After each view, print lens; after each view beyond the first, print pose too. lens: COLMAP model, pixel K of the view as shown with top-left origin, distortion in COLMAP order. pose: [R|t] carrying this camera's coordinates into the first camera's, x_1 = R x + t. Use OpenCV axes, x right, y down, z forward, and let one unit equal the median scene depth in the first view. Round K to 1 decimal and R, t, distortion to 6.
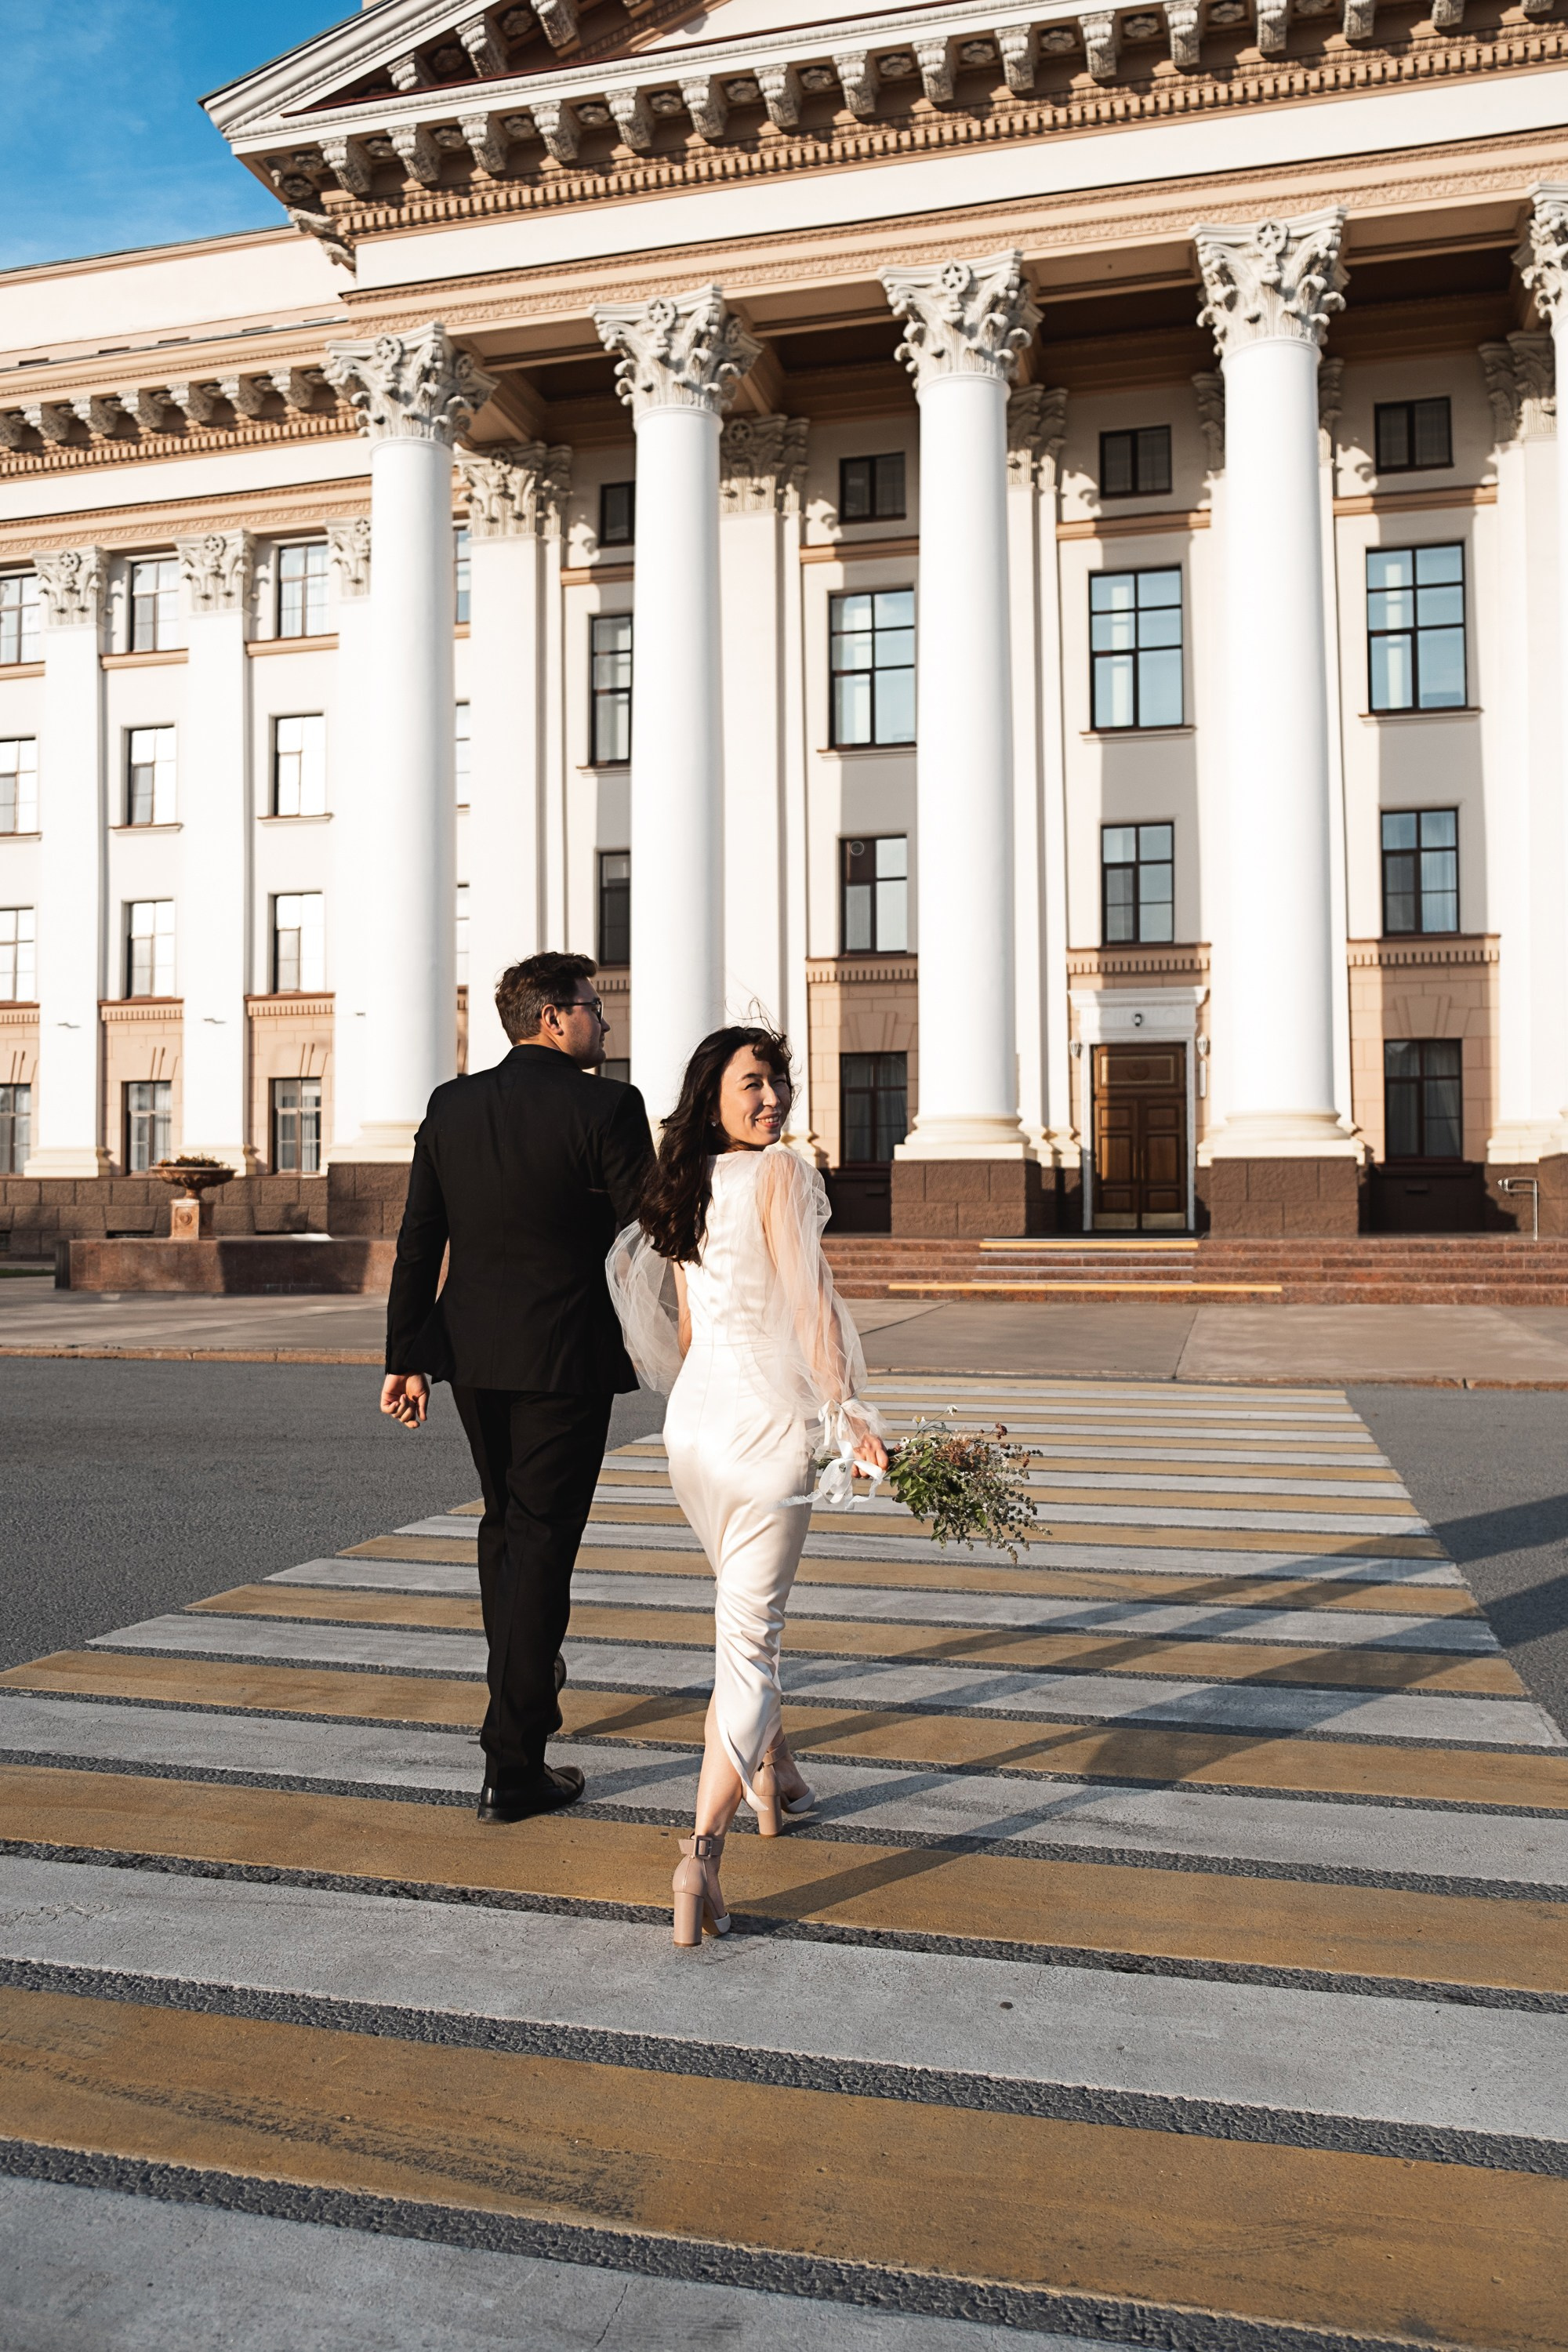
lens RADIAL K [[1818.4, 0, 784.0], [0, 1818.4, 1176.0], [0, 0, 1]] dist [-0.009999, -0.006129]
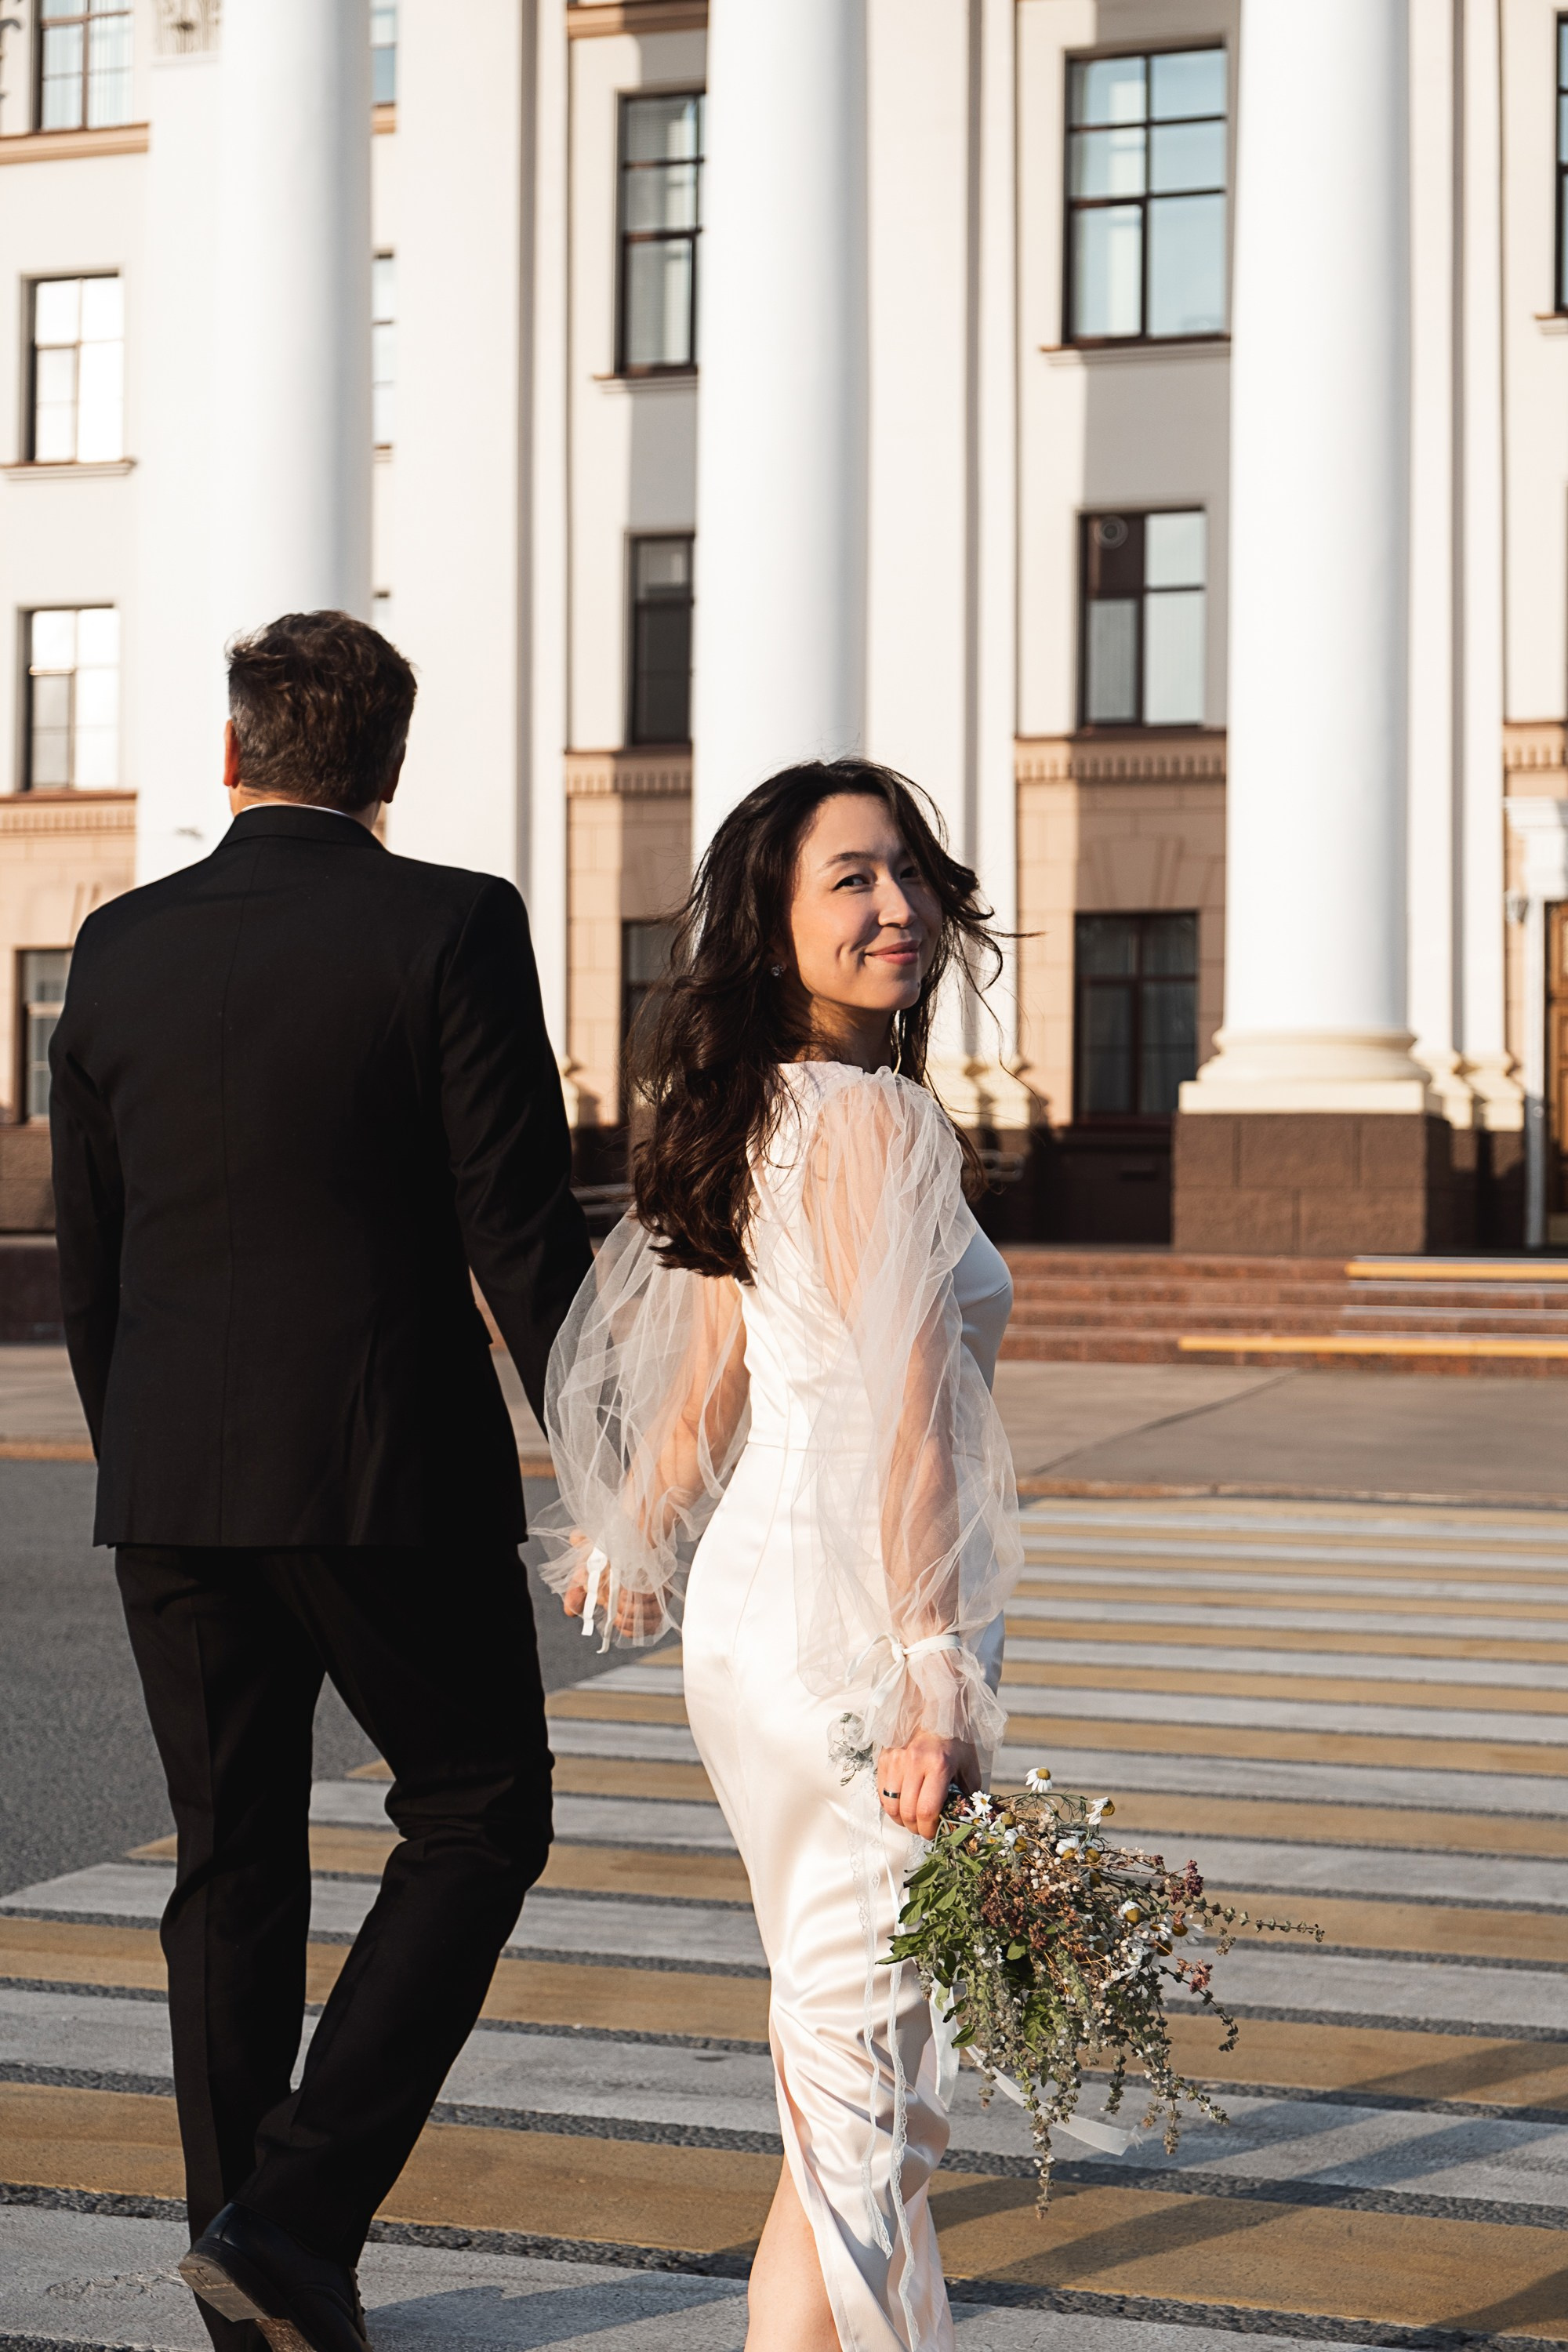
lens RADIAL K [[3415.7, 0, 815.8], [0, 3415.7, 1171.1], [0, 0, 1]] dist [0.047177, -0.035701]
pose [[0.999443, 0.011371, -0.031382, -0.014464], [-0.011085, 0.999895, 0.009288, 0.000690], [0.031485, -0.008935, 0.999464, -0.019725]]
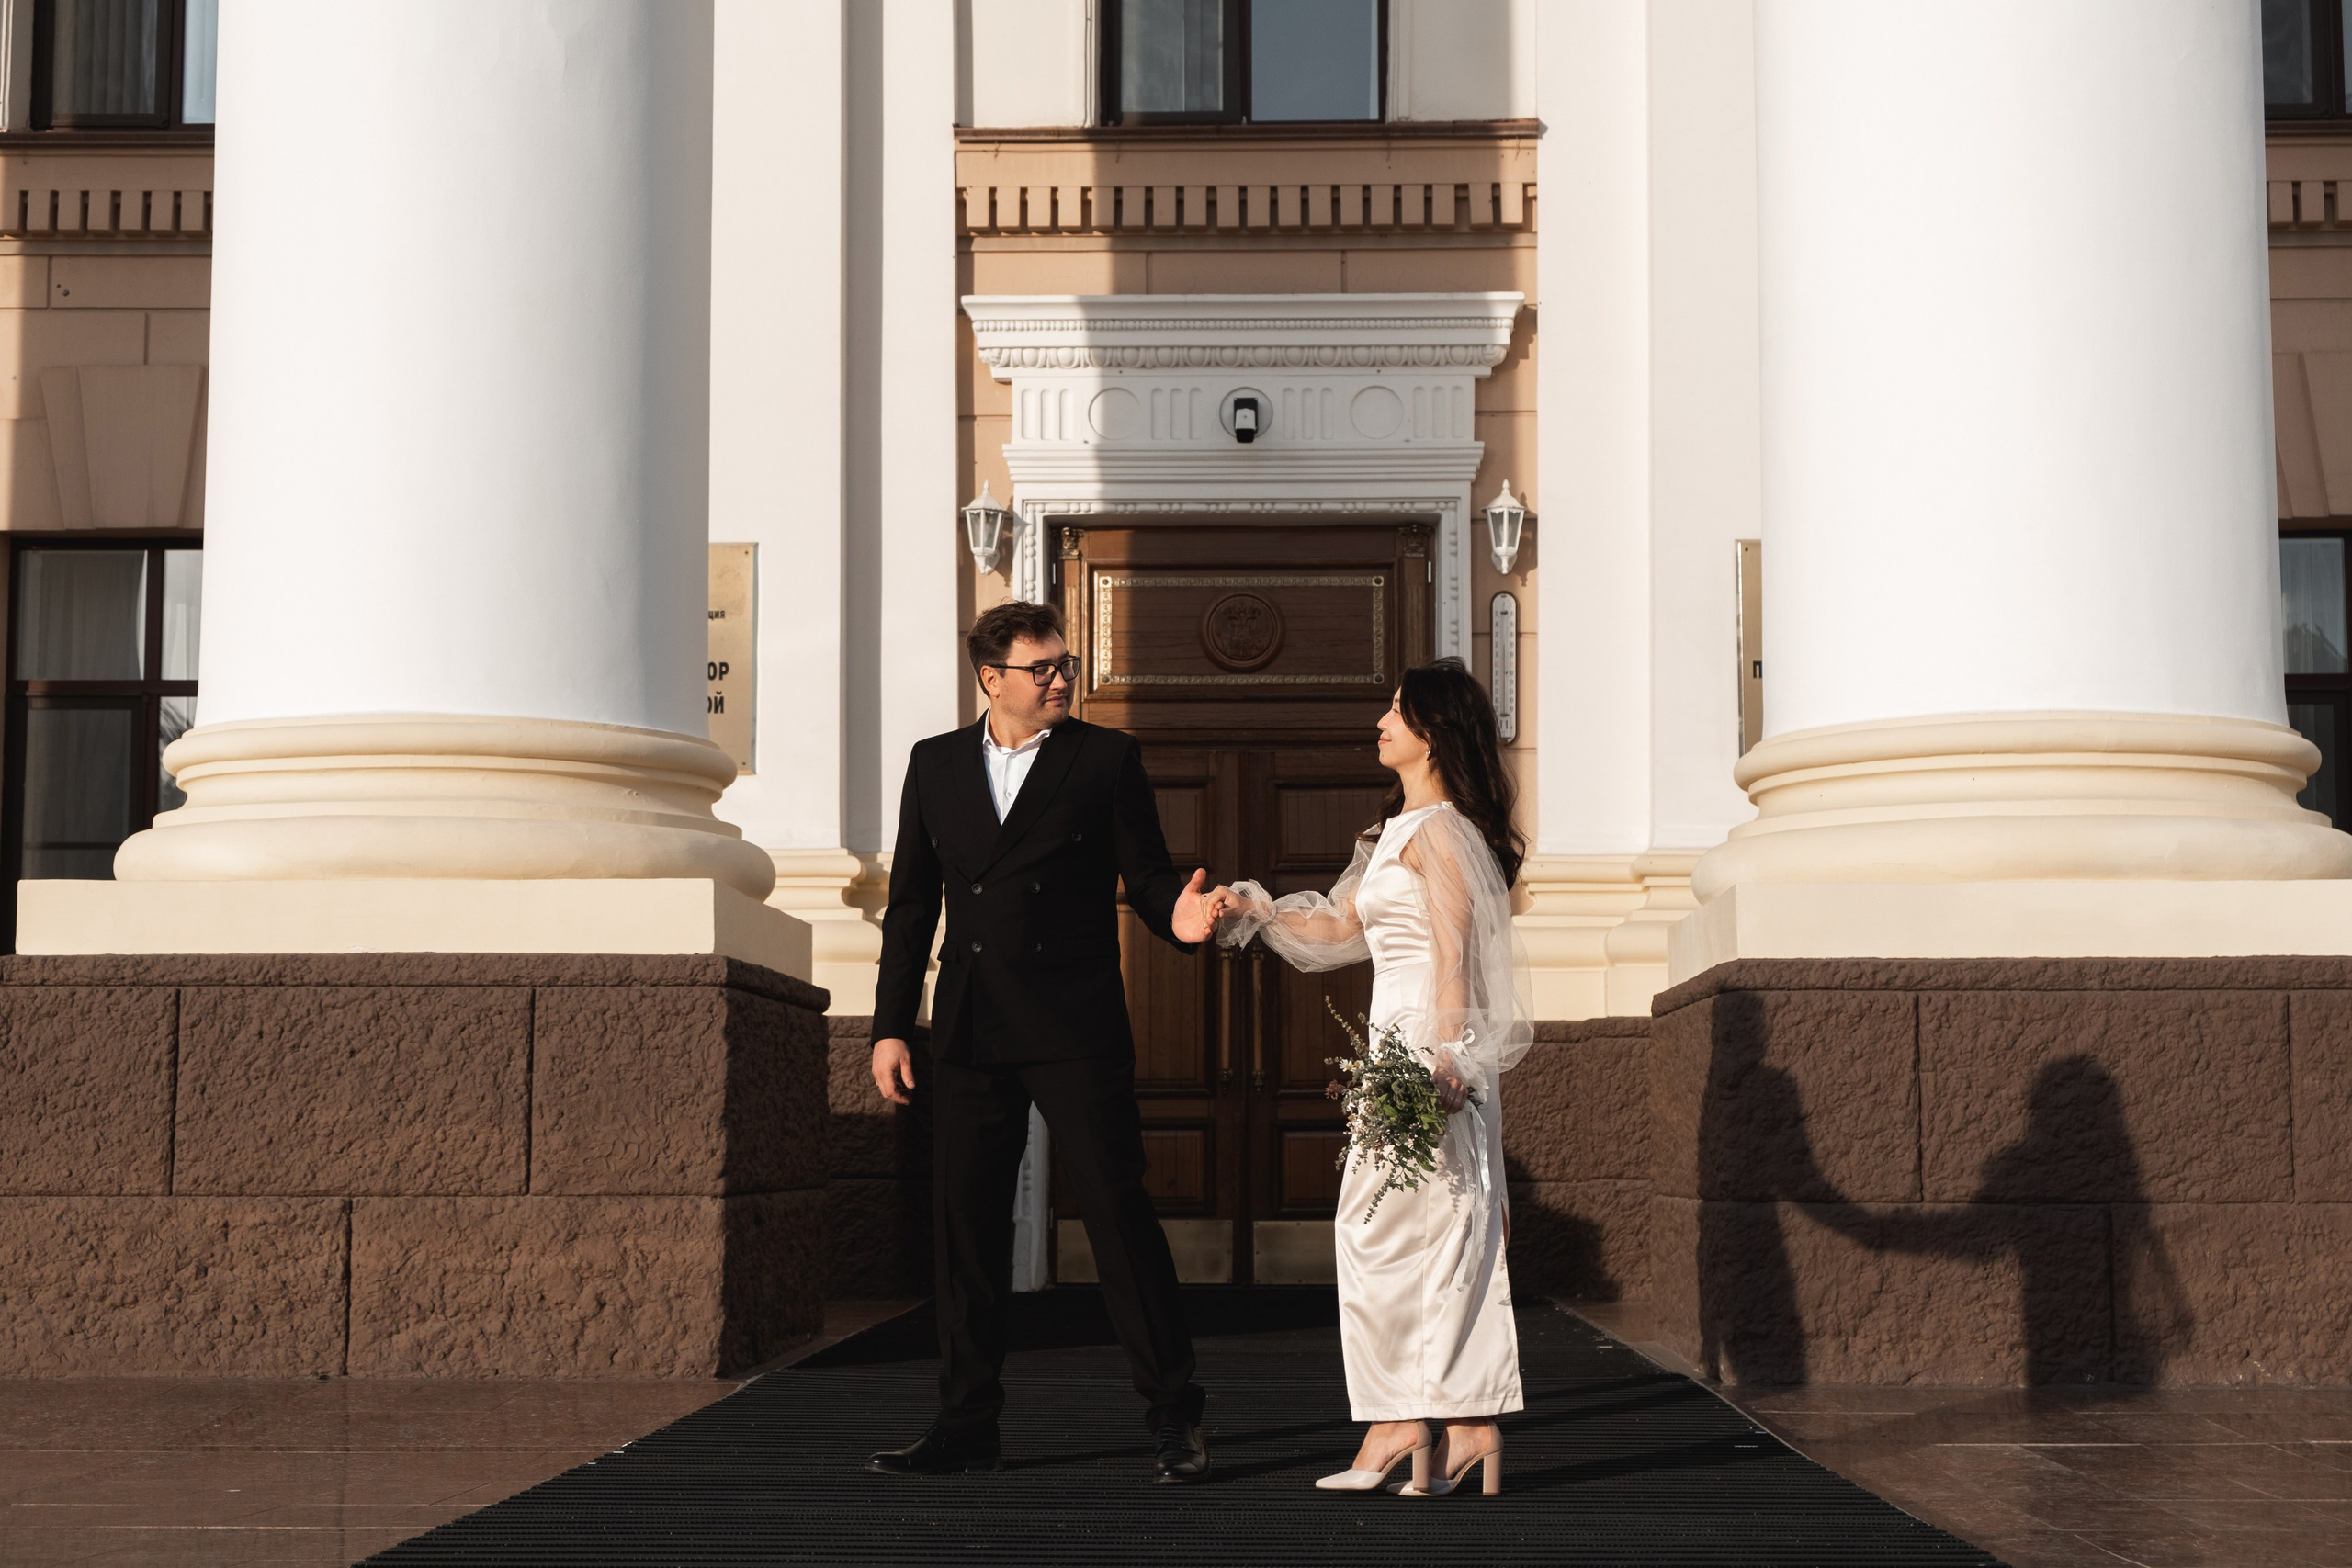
lens RADIAL K [[3373.1, 0, 1178.4], [0, 3373.1, 827.8], [0, 0, 1]] dist [0.012112, 0.049780]
pose [[0.974685, 0.023612, 0.222332, 0.088843], [-0.007696, 0.997362, -0.072181, 0.001317], [-0.223450, 0.068643, 0.972295, 0.578857]]
